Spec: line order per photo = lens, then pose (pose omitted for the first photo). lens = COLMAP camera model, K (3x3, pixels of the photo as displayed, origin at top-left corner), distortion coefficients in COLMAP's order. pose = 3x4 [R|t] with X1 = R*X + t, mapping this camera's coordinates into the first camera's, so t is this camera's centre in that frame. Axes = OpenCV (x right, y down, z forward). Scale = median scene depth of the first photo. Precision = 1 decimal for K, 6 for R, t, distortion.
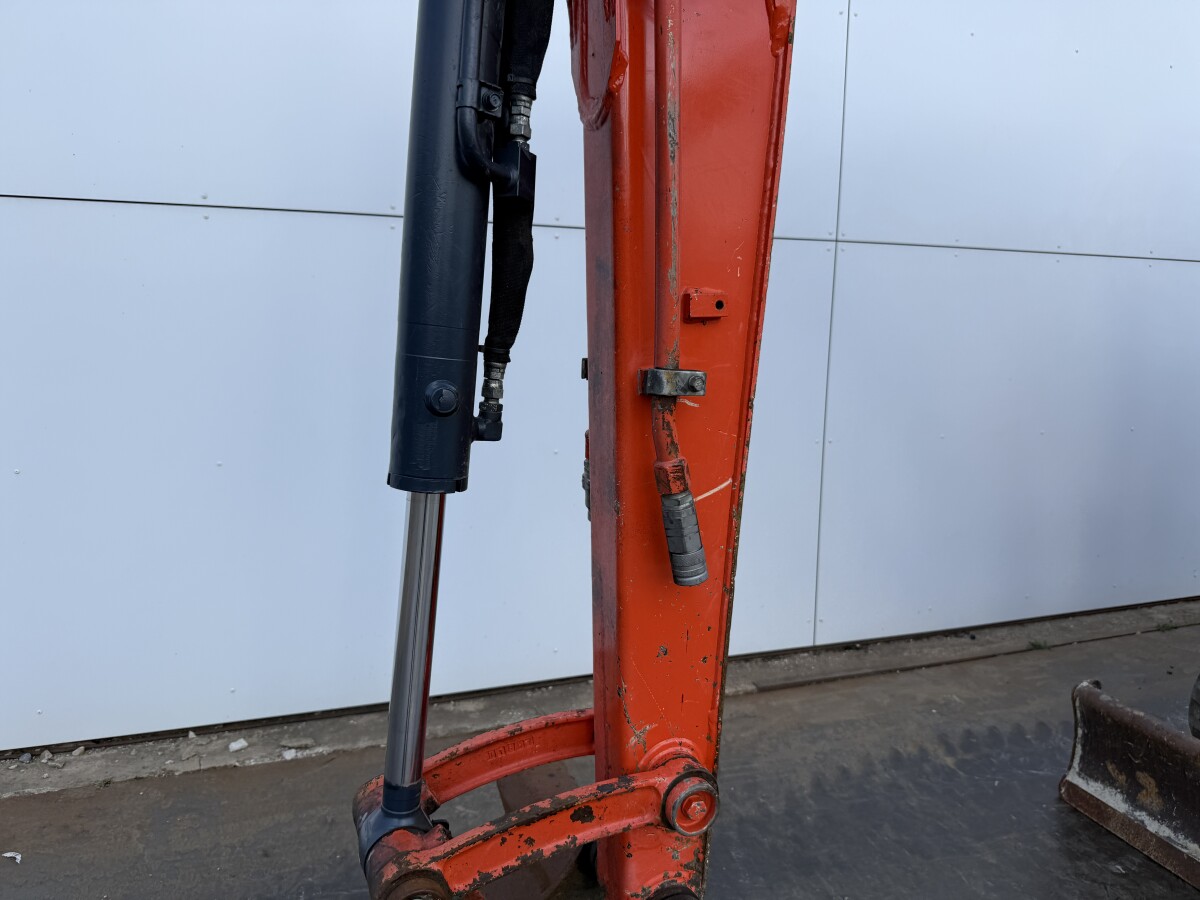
lens RADIAL K [[843.0, 0, 600.0], [0, 843.0, 450.0], [0, 0, 1]] dist [0.091781, -0.175951]
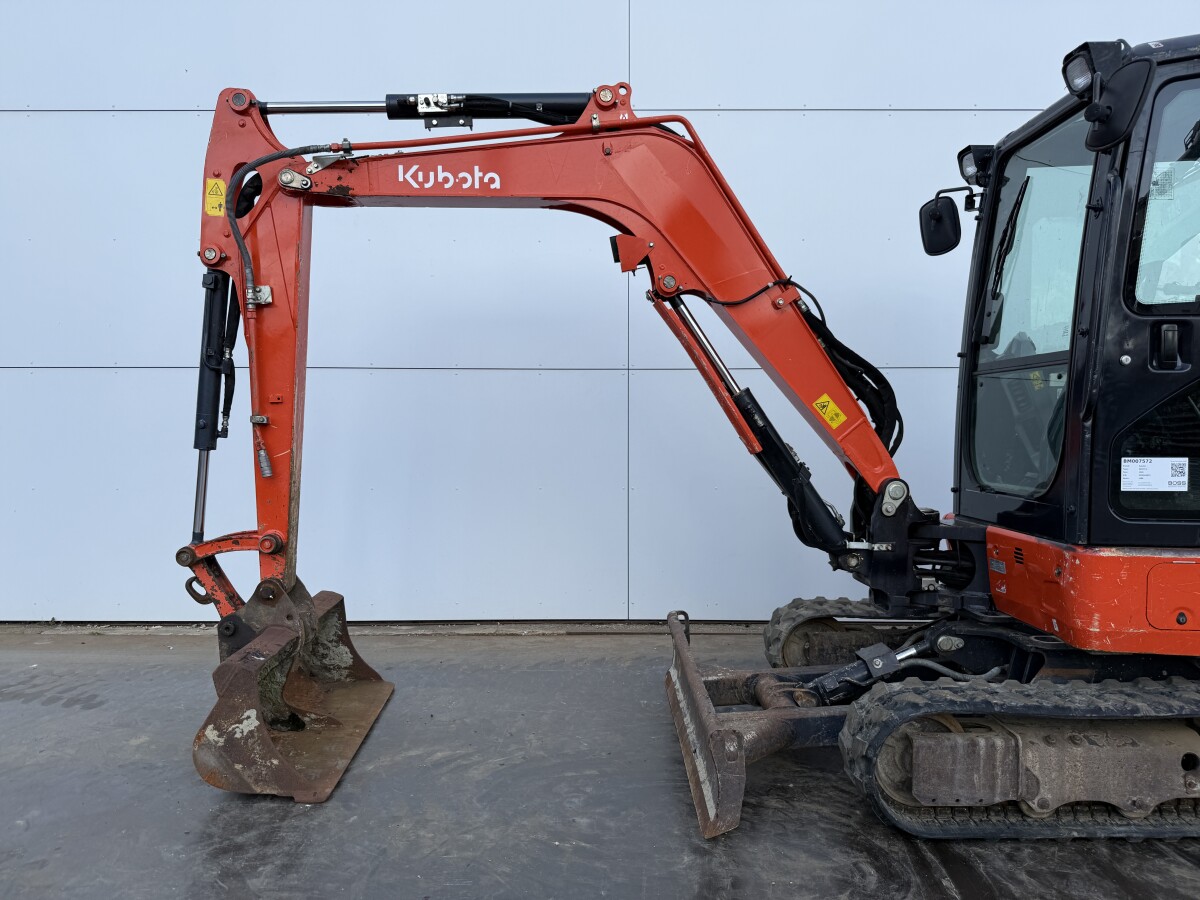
lens RADIAL K [[851.8, 0, 592.9], [0, 851.8, 451.1], [0, 0, 1]] dist [0.036987, -0.059642]
pose [[0.939351, -0.011272, -0.342773, 2.581487], [-0.036440, 0.990522, -0.132435, 0.467904], [0.341017, 0.136893, 0.930036, -1.845024]]
